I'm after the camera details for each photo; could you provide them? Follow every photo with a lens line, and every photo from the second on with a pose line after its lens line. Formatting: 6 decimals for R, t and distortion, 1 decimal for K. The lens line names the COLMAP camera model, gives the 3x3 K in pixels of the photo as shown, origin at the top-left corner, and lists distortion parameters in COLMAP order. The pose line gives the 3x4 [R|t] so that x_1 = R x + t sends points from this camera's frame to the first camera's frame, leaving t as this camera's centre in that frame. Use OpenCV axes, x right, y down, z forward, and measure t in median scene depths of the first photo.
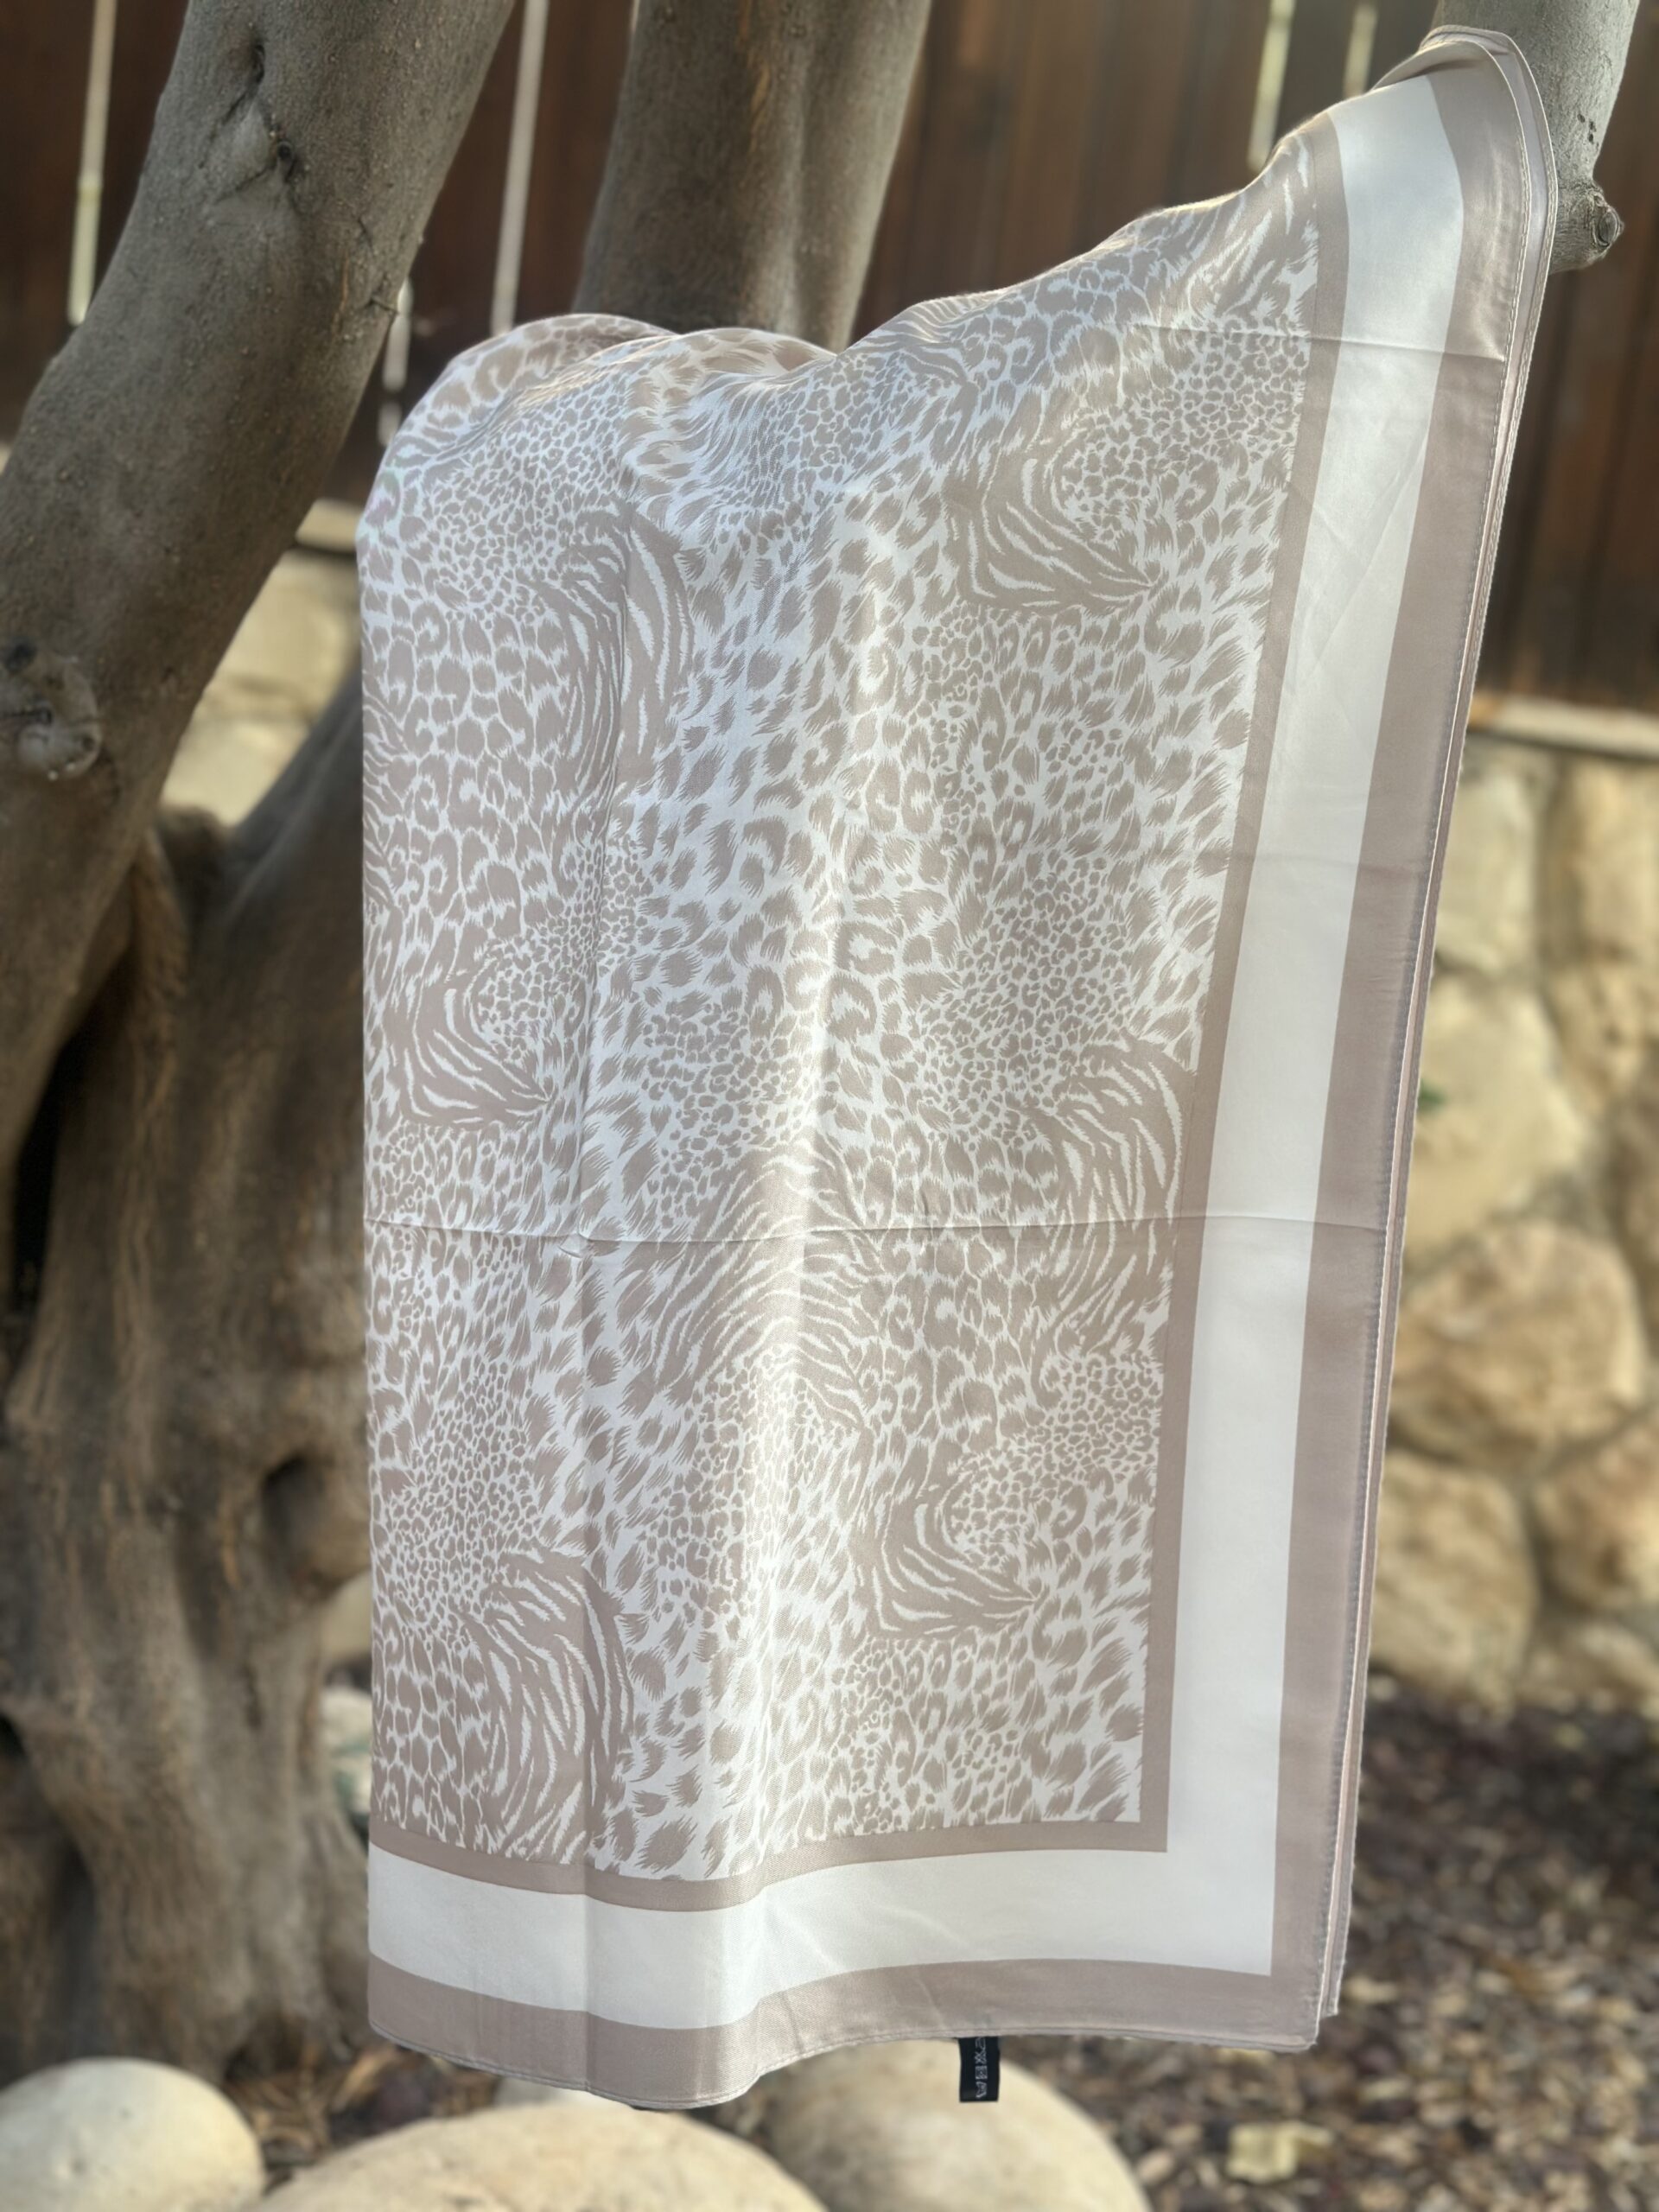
lens RADIAL K [[3104.0, 0, 834.1], [0, 3104.0, 1112.1], [0, 0, 1]] dist [0.054242, 0.000000]
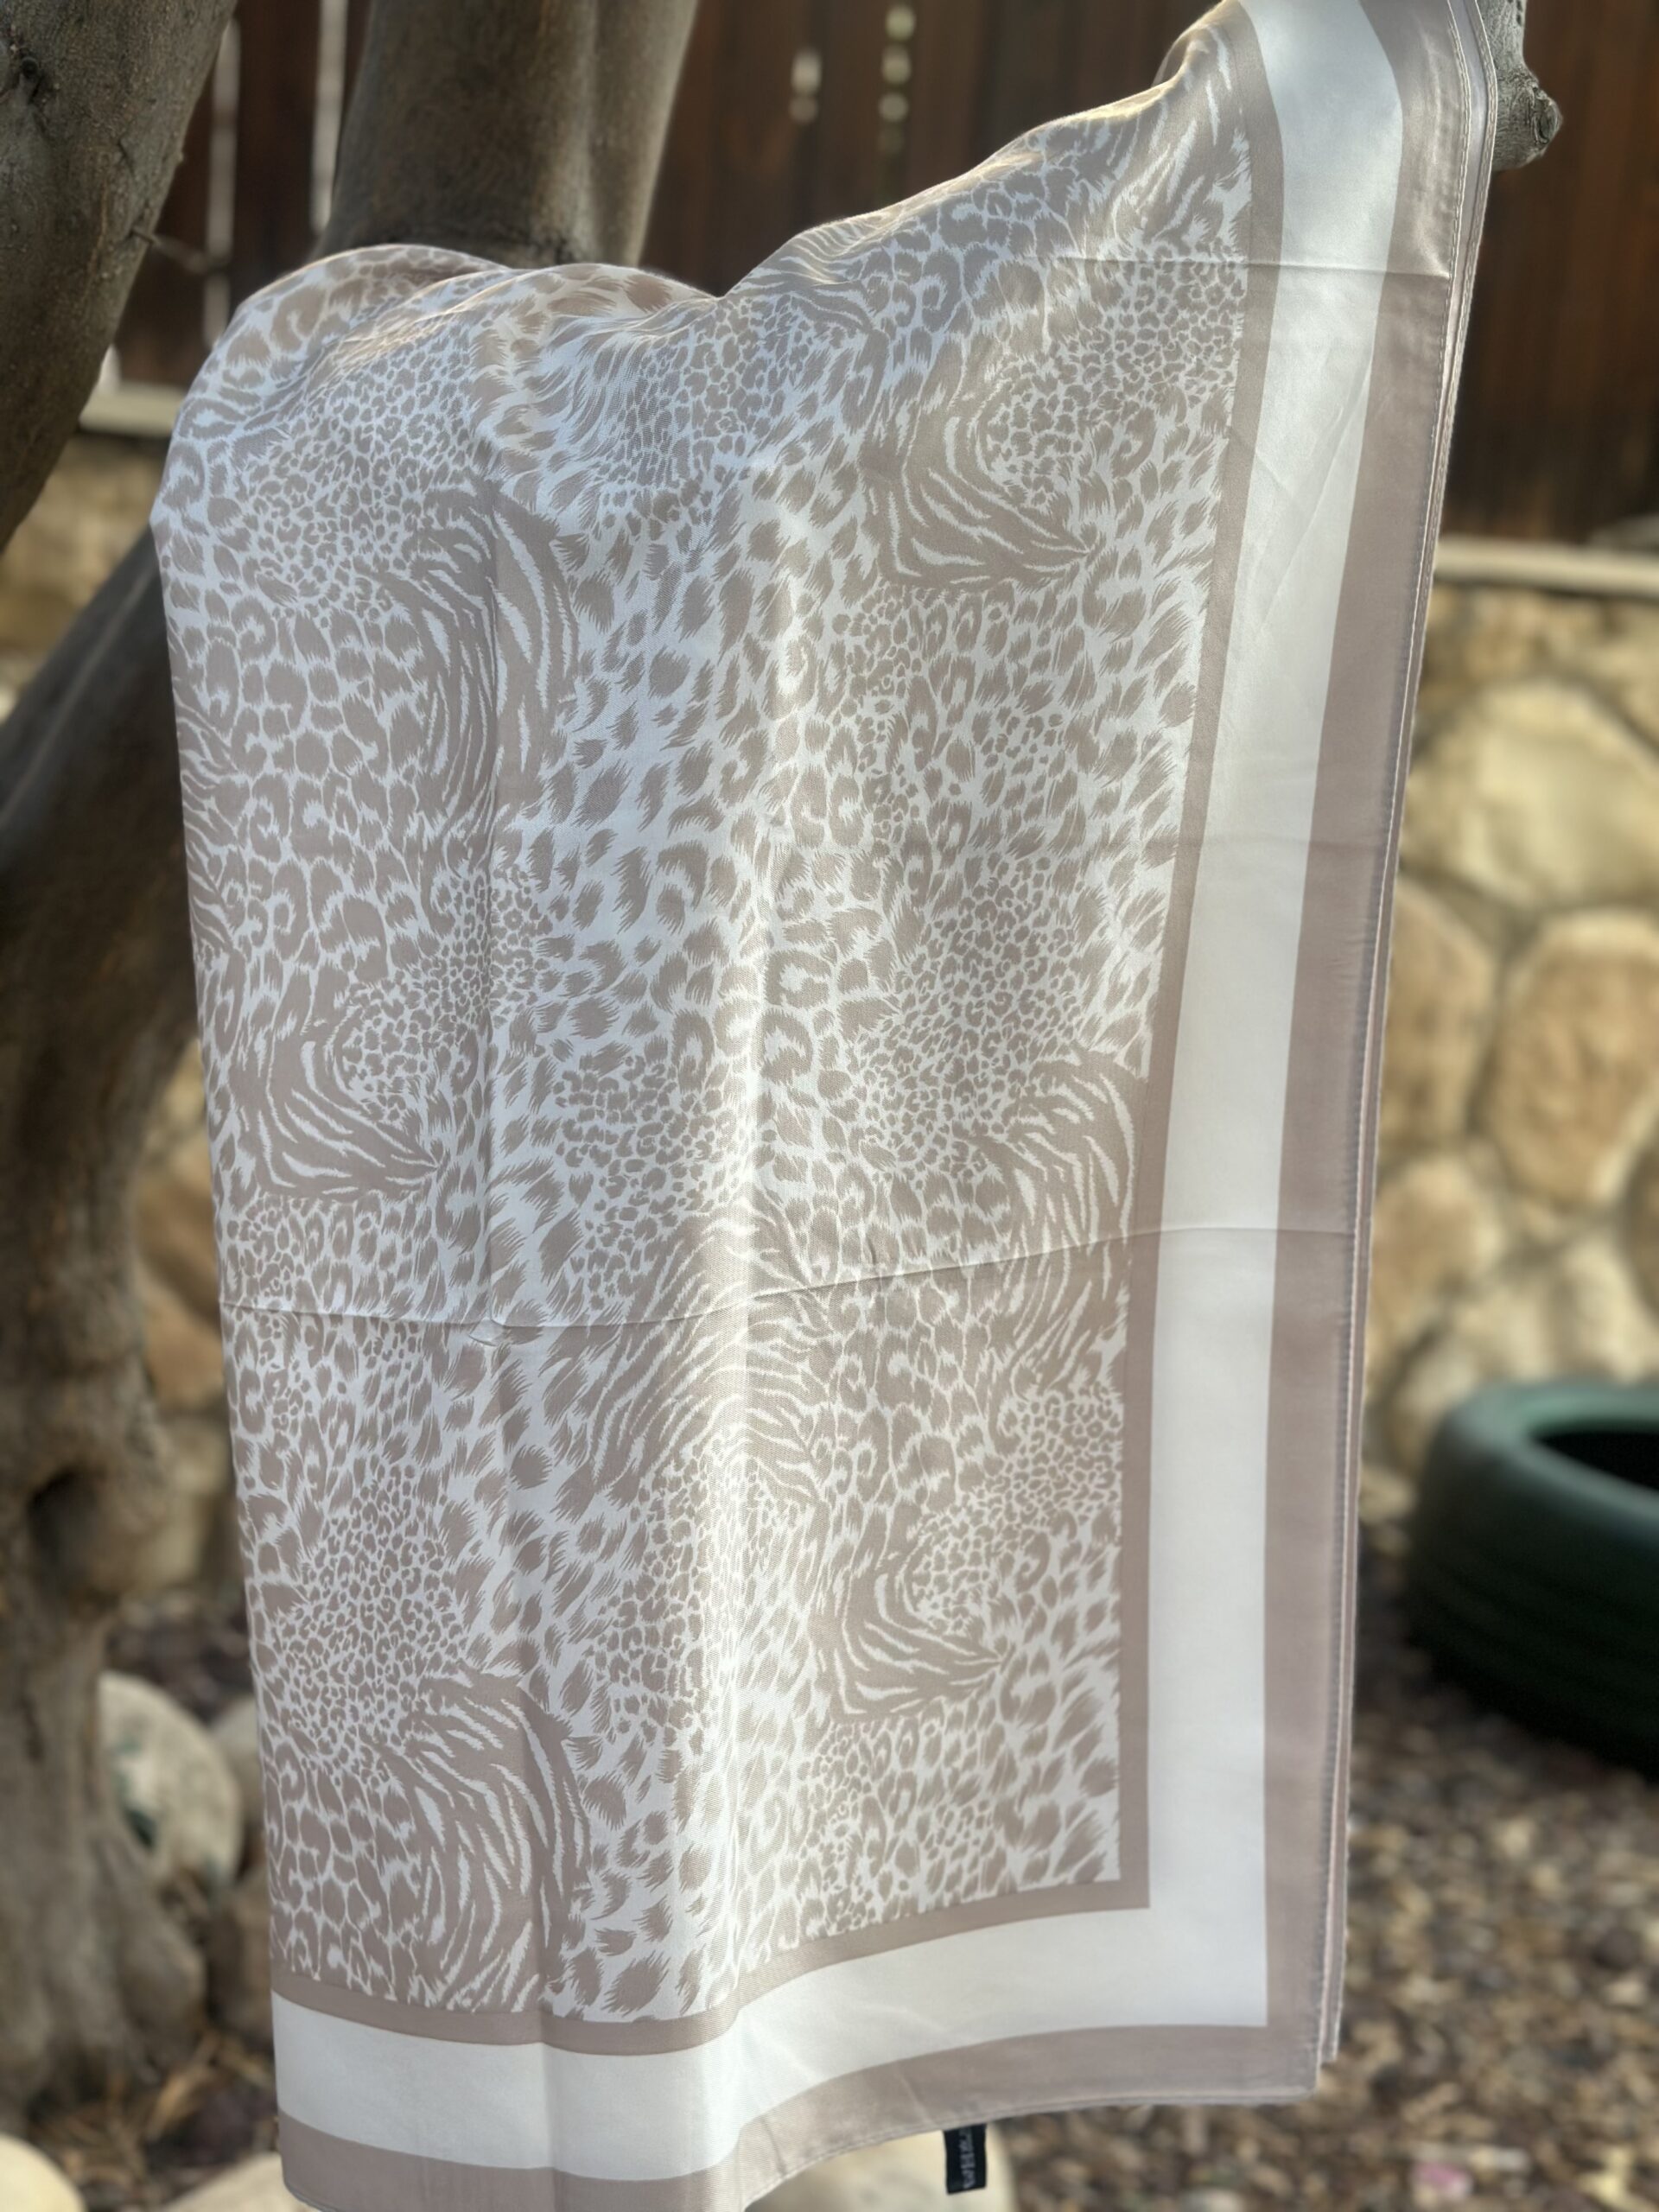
lens RADIAL K [[3104.0, 0, 837.6], [0, 3104.0, 1100.0], [0, 0, 1]] dist [0.054242, 0.000000]
pose [[0.989139, -0.071012, 0.128693, -0.079010], [0.061945, 0.995396, 0.073143, -0.068532], [-0.133294, -0.064377, 0.988983, 0.097431]]
